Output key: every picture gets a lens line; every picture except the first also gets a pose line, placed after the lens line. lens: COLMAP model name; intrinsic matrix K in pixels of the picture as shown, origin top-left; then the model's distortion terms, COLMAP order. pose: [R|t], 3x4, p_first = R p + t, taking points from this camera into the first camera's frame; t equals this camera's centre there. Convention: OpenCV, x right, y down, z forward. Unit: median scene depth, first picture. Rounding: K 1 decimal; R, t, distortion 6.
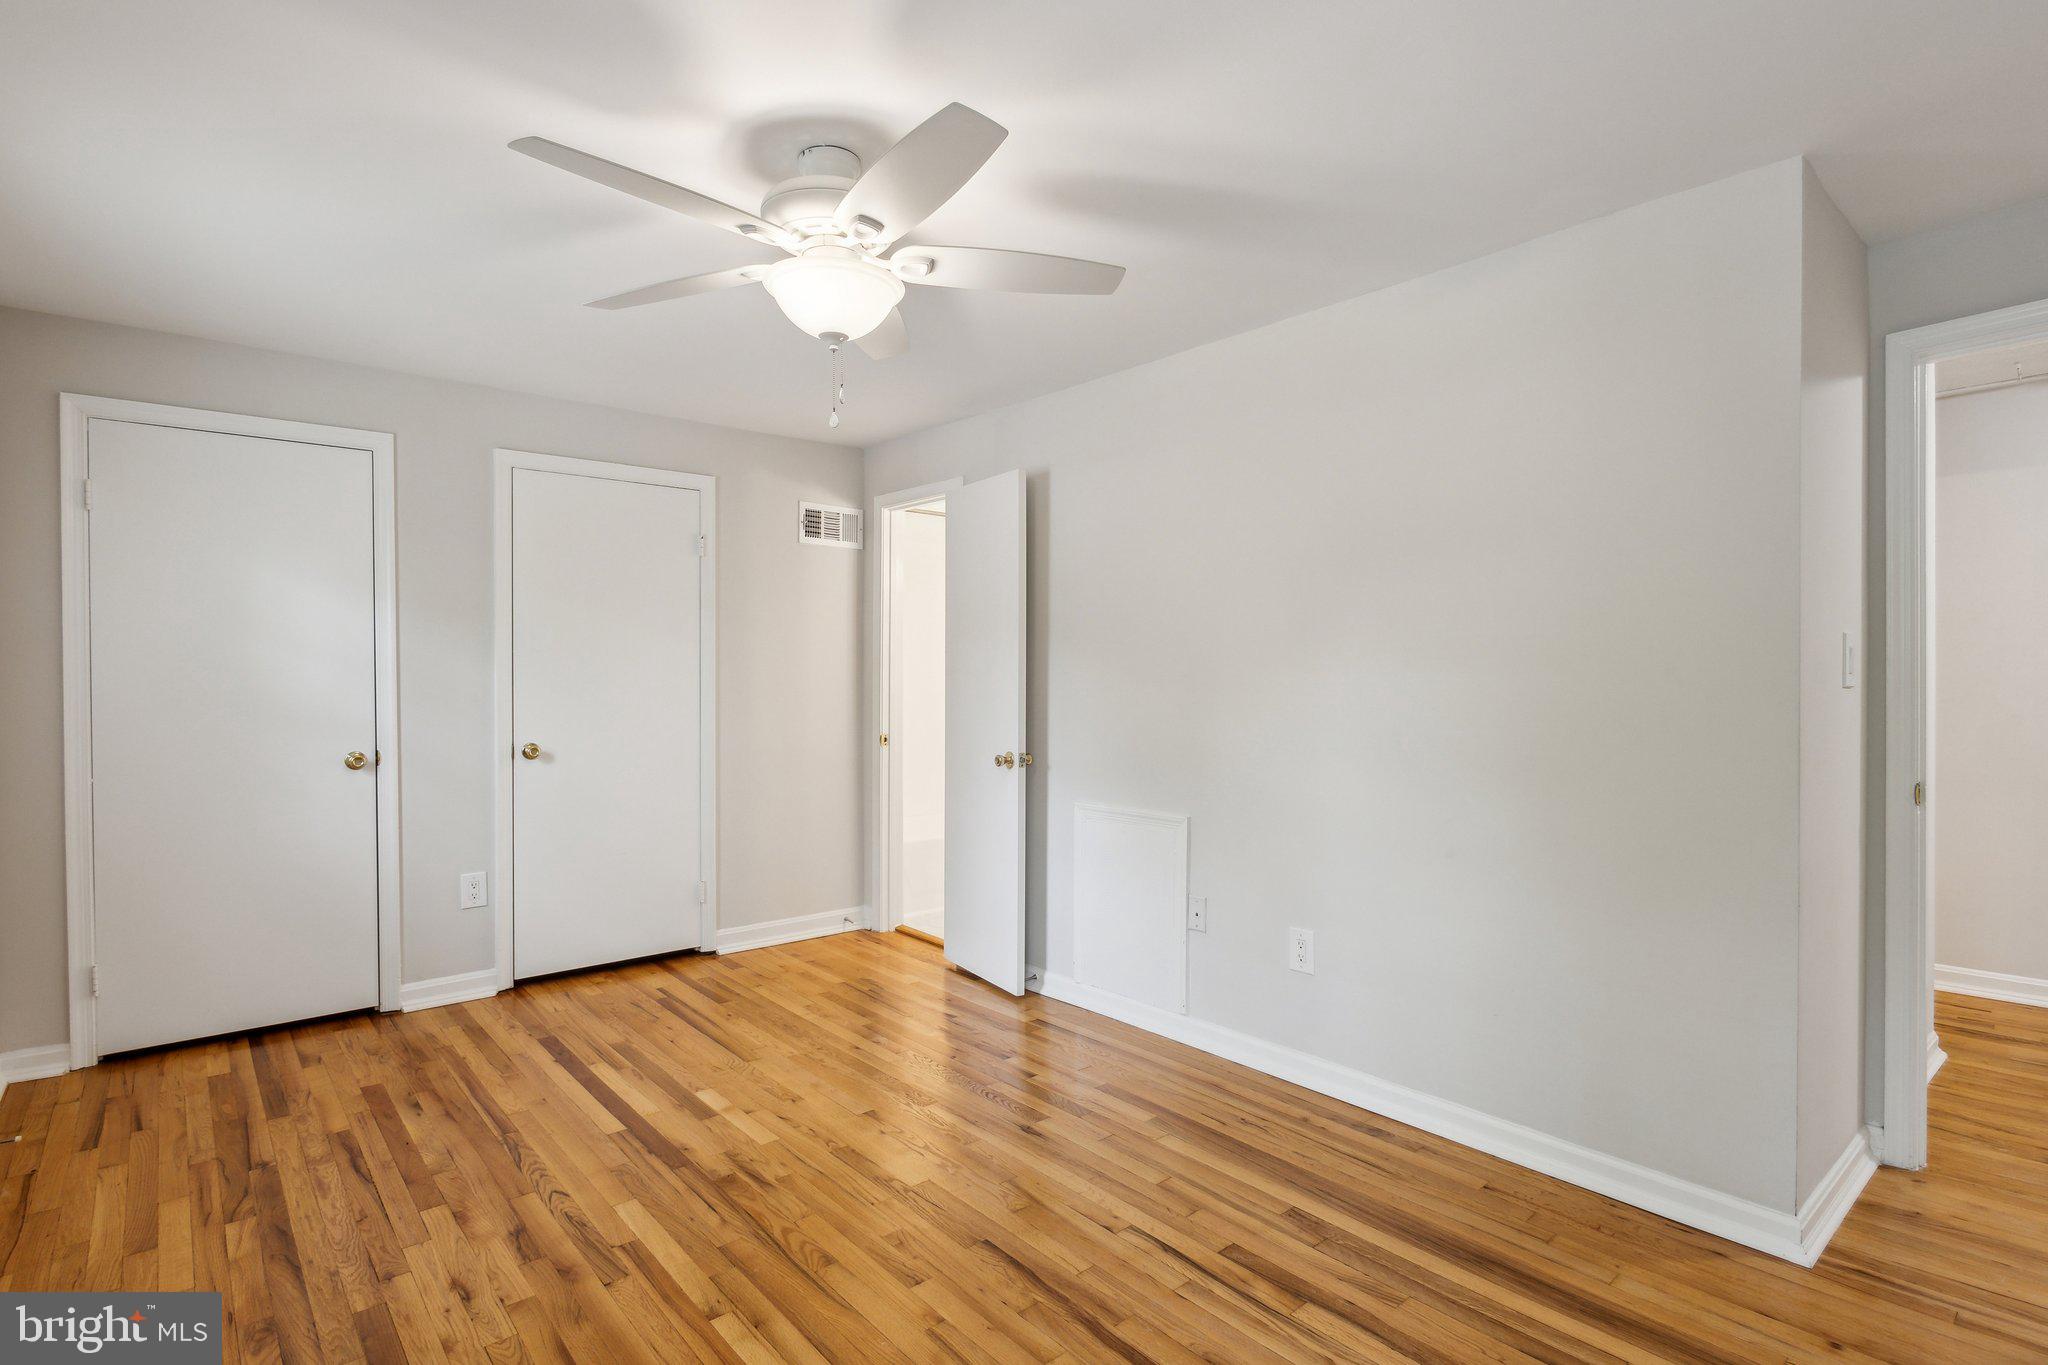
lens RADIAL K [[998.2, 0, 1024.0], [0, 998.2, 682.5], [0, 0, 1]] dist [-0.000532, -0.000342]
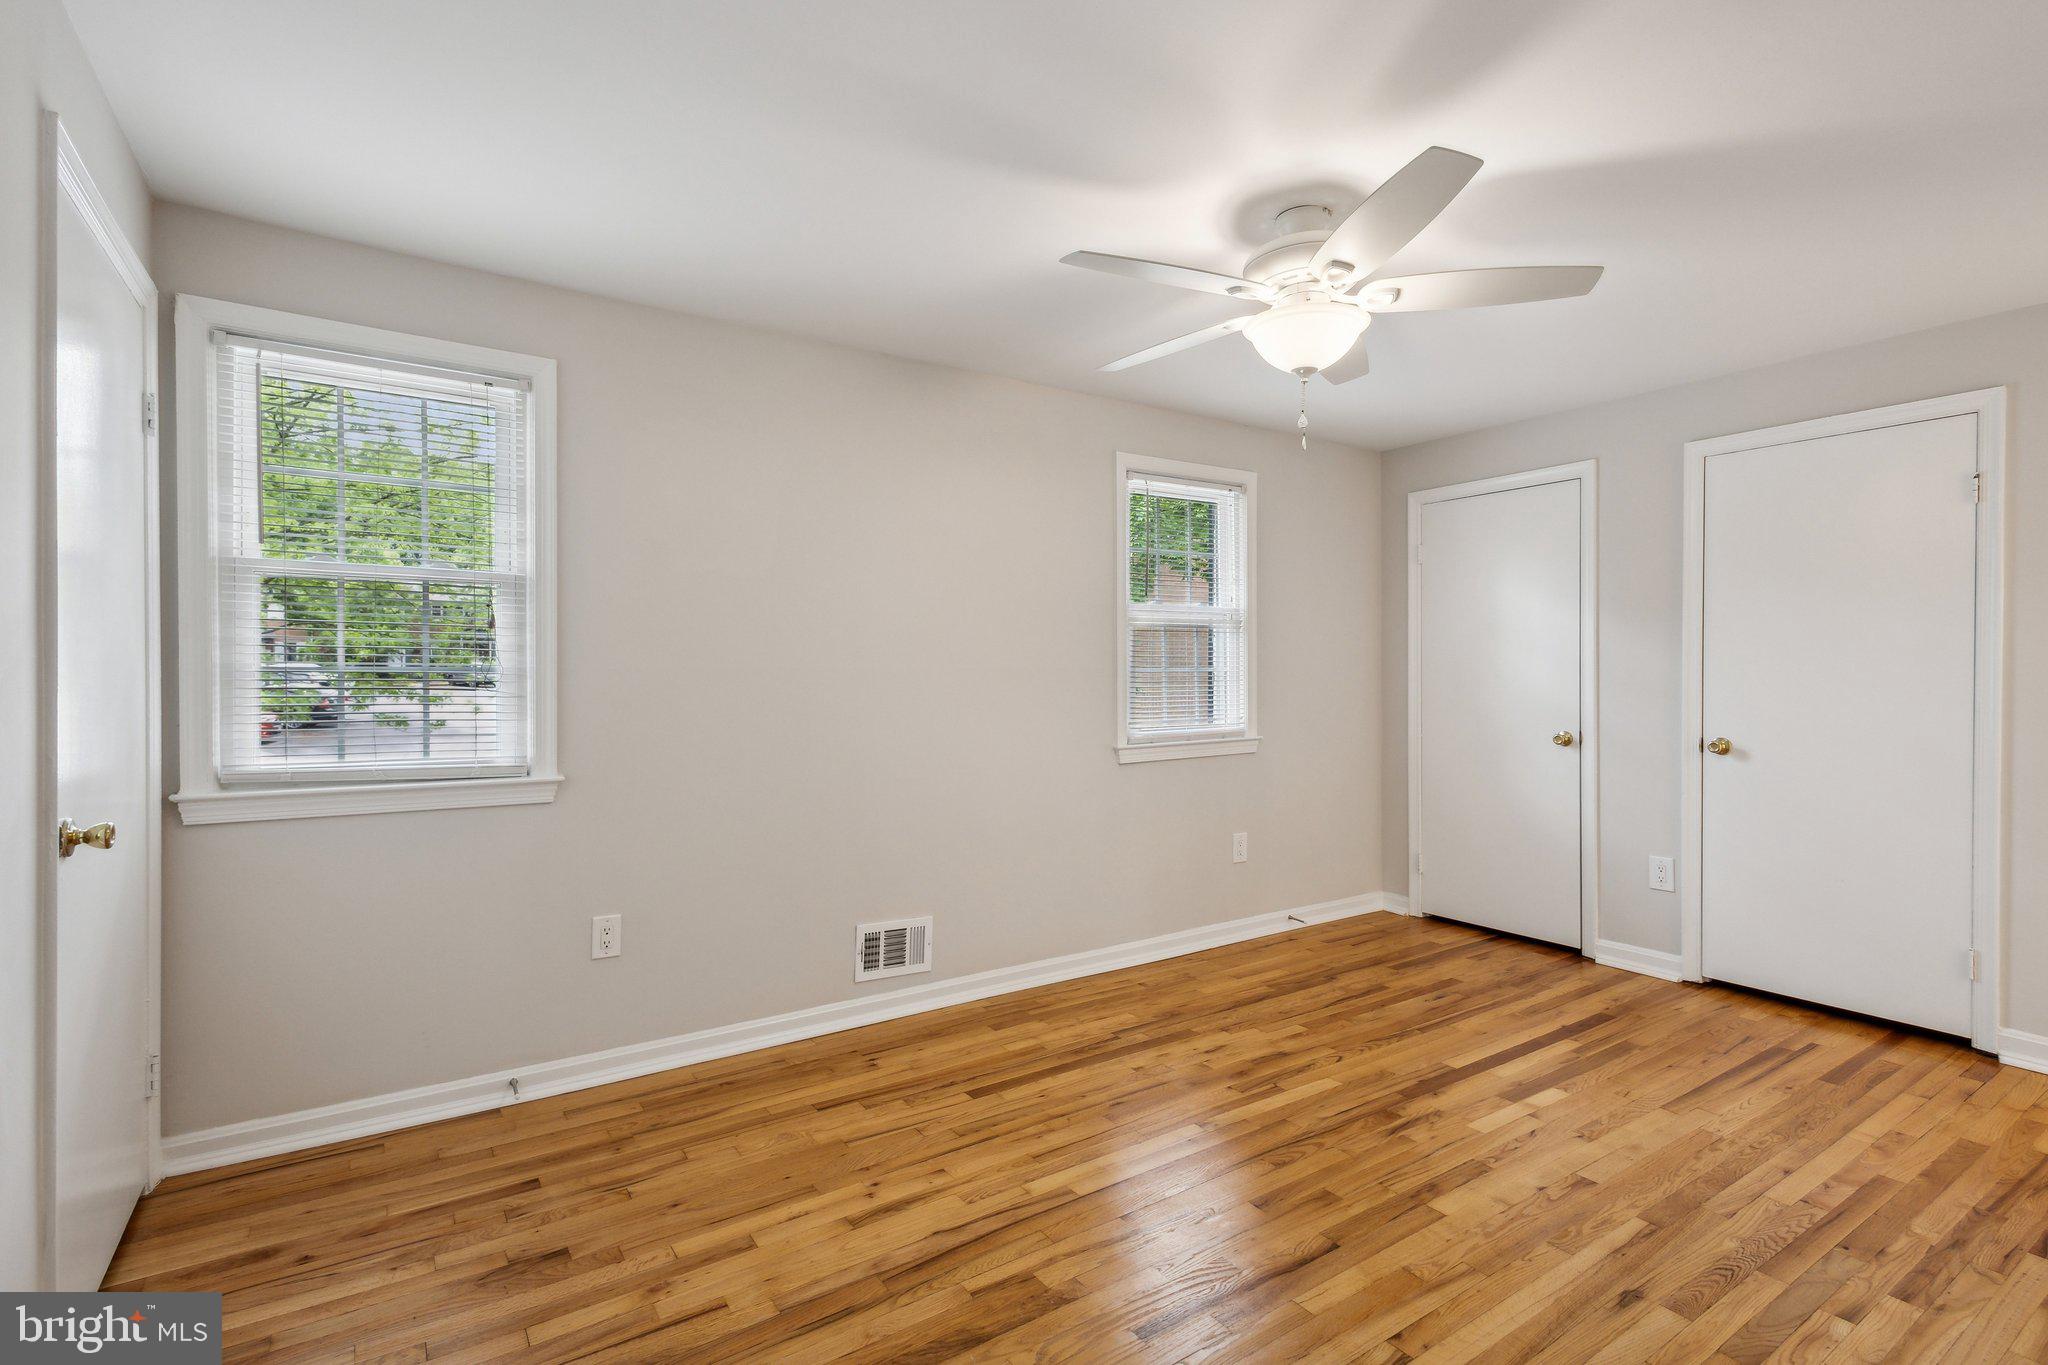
lens RADIAL K [[966.8, 0, 1024.4], [0, 966.8, 677.1], [0, 0, 1]] dist [0.013122, -0.000458]
pose [[-0.119074, 0.007545, -0.992857, 0.665303], [-0.004482, 0.999957, 0.008136, -0.003261], [0.992875, 0.005419, -0.119035, 0.568592]]
